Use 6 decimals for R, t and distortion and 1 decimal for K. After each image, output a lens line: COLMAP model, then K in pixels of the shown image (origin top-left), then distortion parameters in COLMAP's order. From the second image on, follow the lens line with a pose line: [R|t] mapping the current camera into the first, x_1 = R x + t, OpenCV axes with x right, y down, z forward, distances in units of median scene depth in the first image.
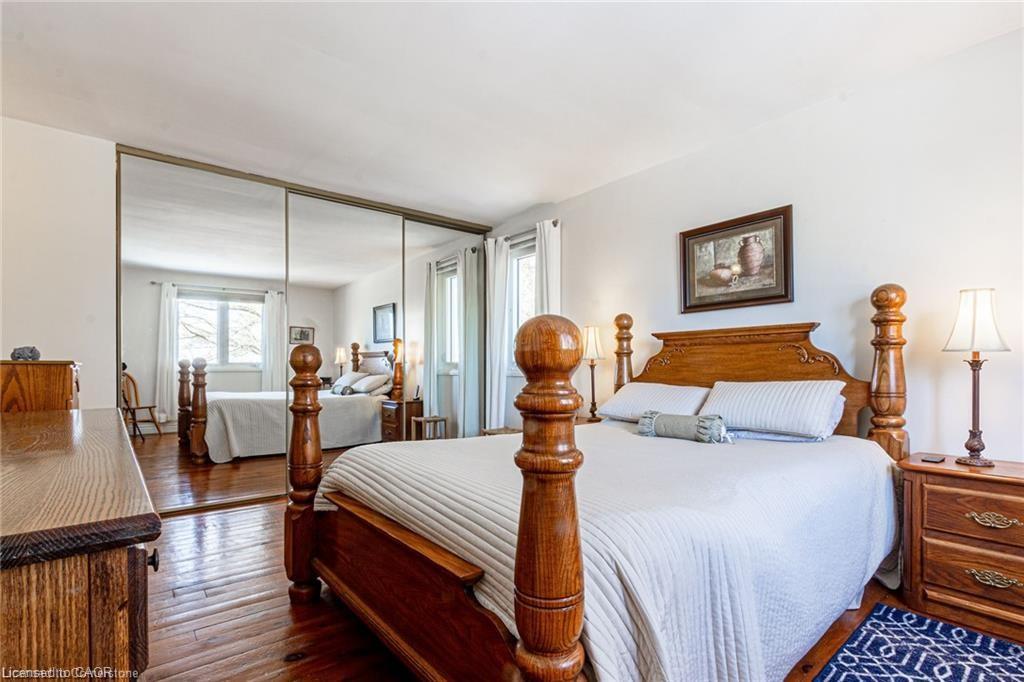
lens RADIAL K [[493.1, 0, 510.4], [0, 493.1, 369.5], [0, 0, 1]] dist [0.001514, 0.000215]
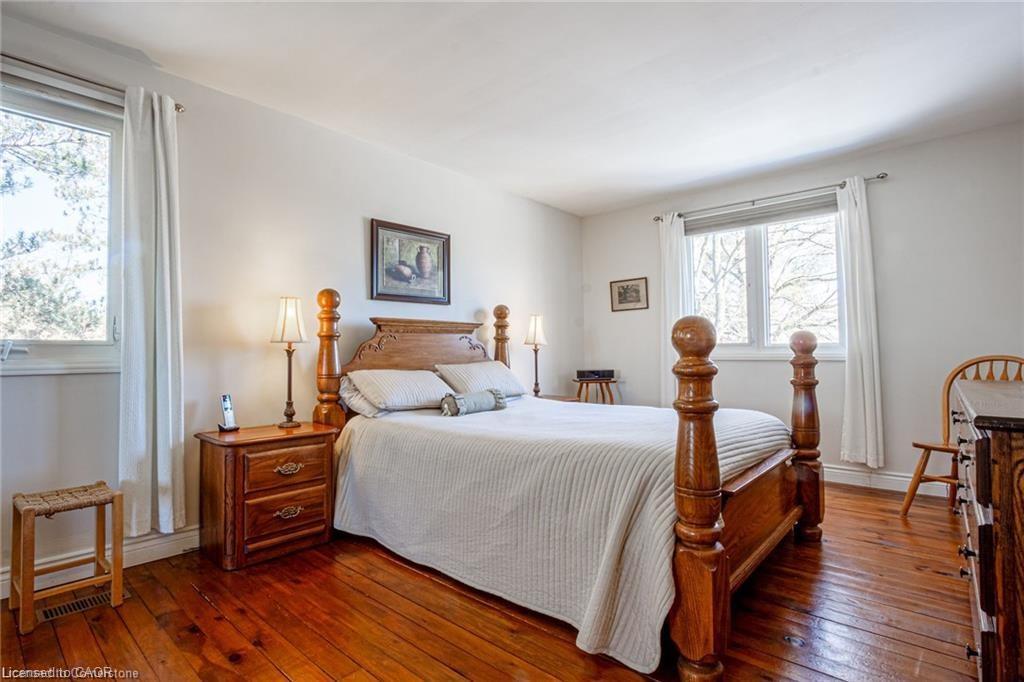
lens RADIAL K [[504.1, 0, 512.0], [0, 504.1, 341.0], [0, 0, 1]] dist [-0.001462, 0.000428]
pose [[-0.172279, 0.022392, 0.984794, -0.754636], [0.013617, 0.999700, -0.020349, -0.004798], [-0.984954, 0.009904, -0.172532, 0.962819]]
